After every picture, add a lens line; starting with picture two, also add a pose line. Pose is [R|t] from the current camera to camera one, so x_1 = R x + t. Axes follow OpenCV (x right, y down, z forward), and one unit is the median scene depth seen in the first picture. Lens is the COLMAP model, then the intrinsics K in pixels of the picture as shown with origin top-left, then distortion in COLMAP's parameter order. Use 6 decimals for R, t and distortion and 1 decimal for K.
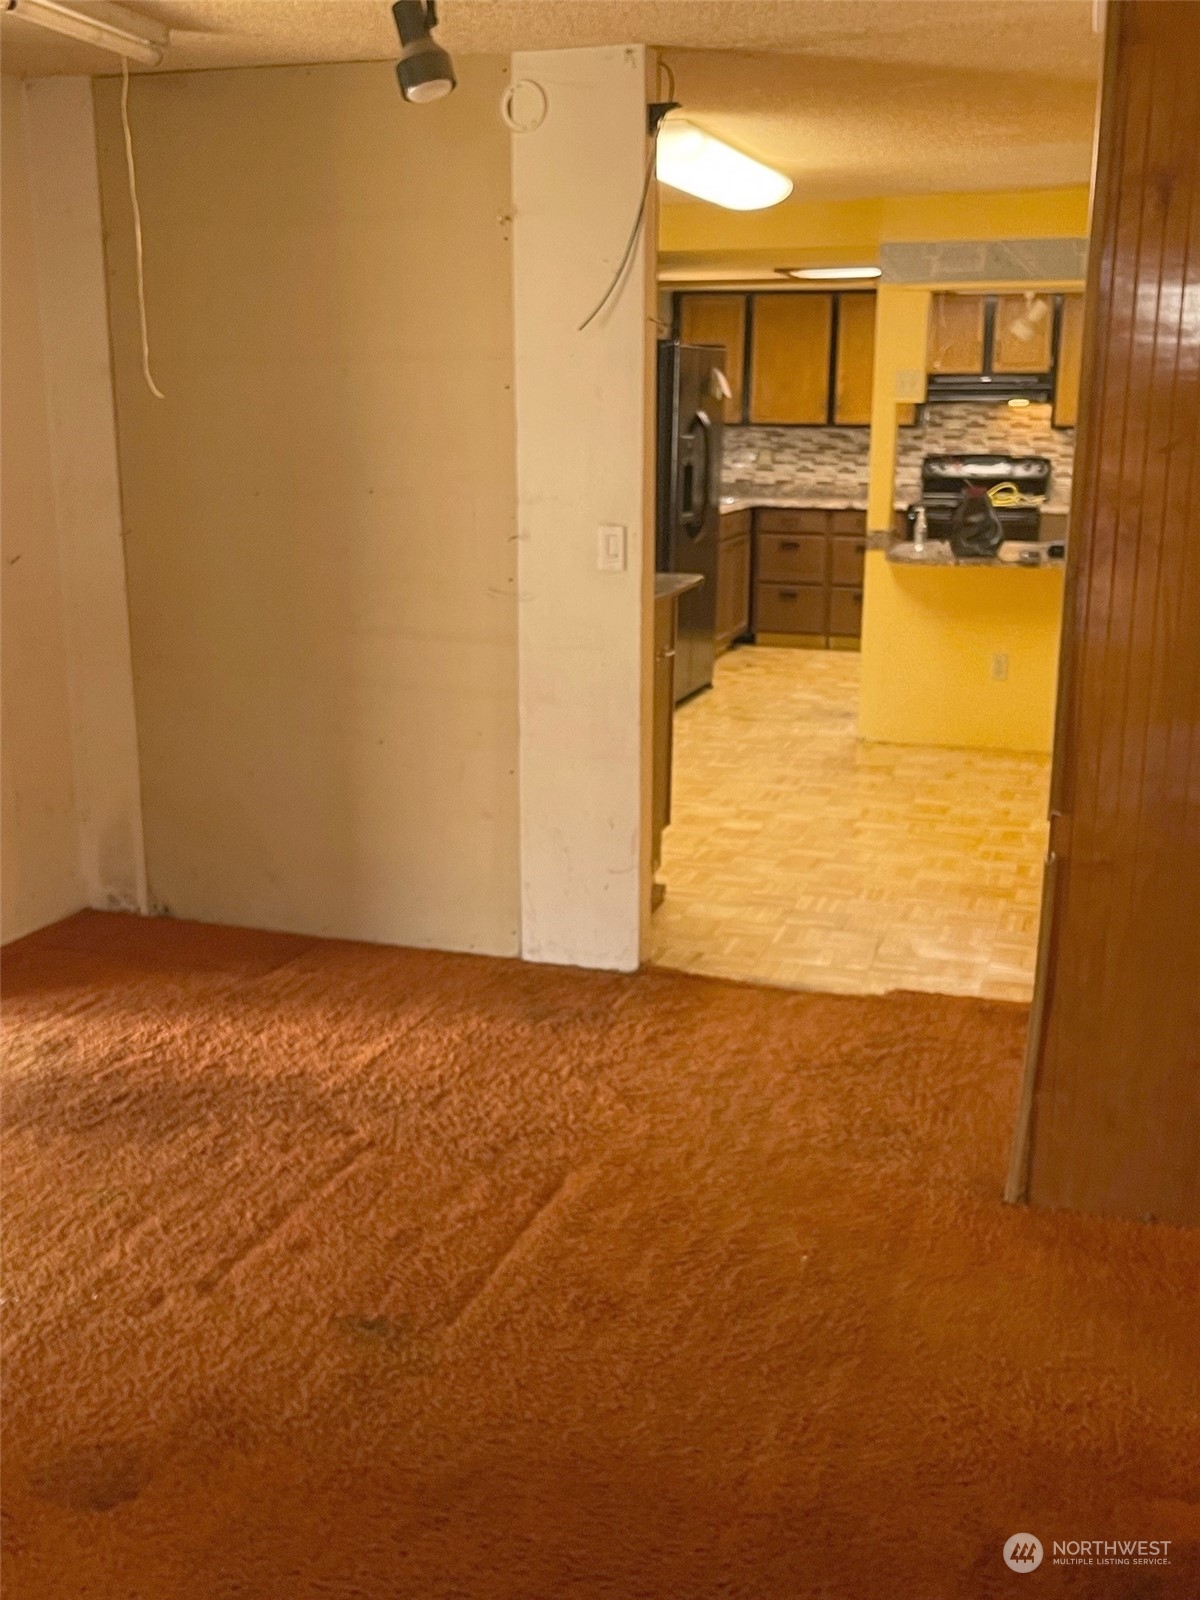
lens RADIAL K [[1688.6, 0, 598.9], [0, 1688.6, 801.8], [0, 0, 1]] dist [0.019326, 0.000000]
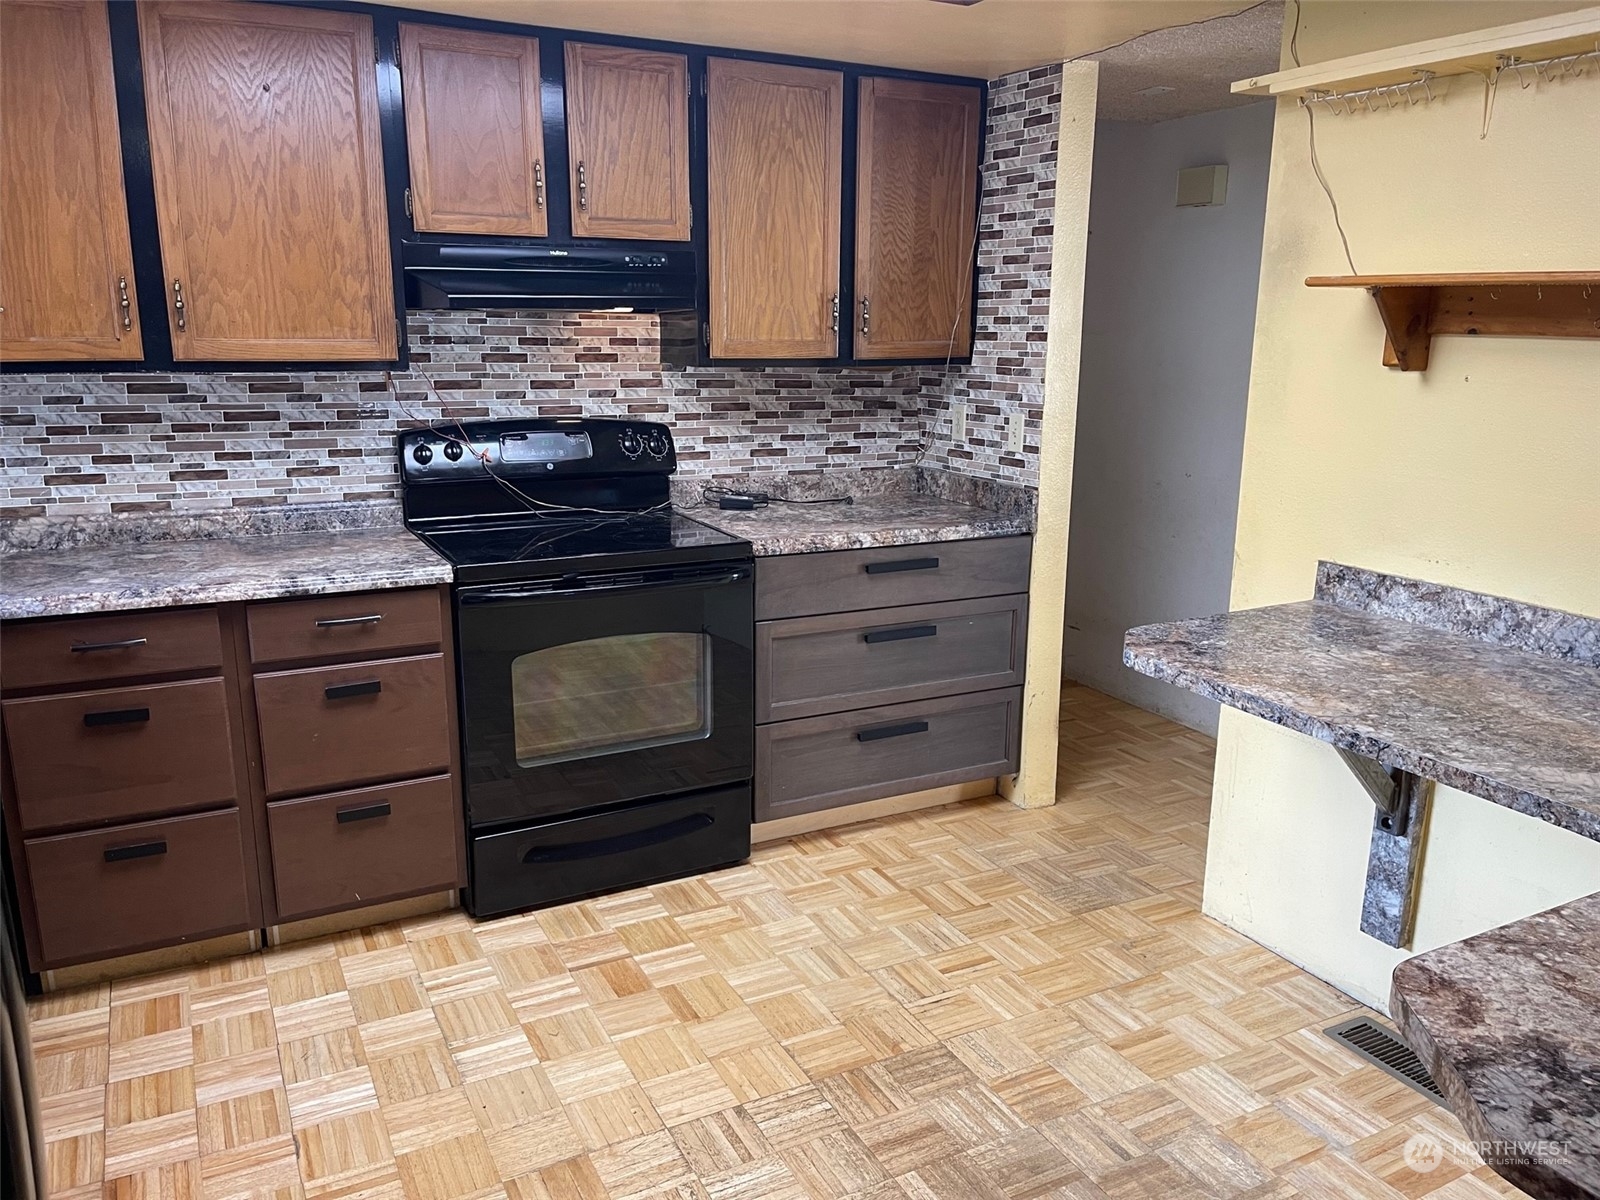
lens RADIAL K [[1208.5, 0, 802.3], [0, 1208.5, 604.7], [0, 0, 1]] dist [0.011676, 0.002448]
pose [[0.684765, -0.167154, 0.709335, 0.037500], [0.157213, 0.984304, 0.080183, -0.170601], [-0.711605, 0.056610, 0.700296, 0.719868]]
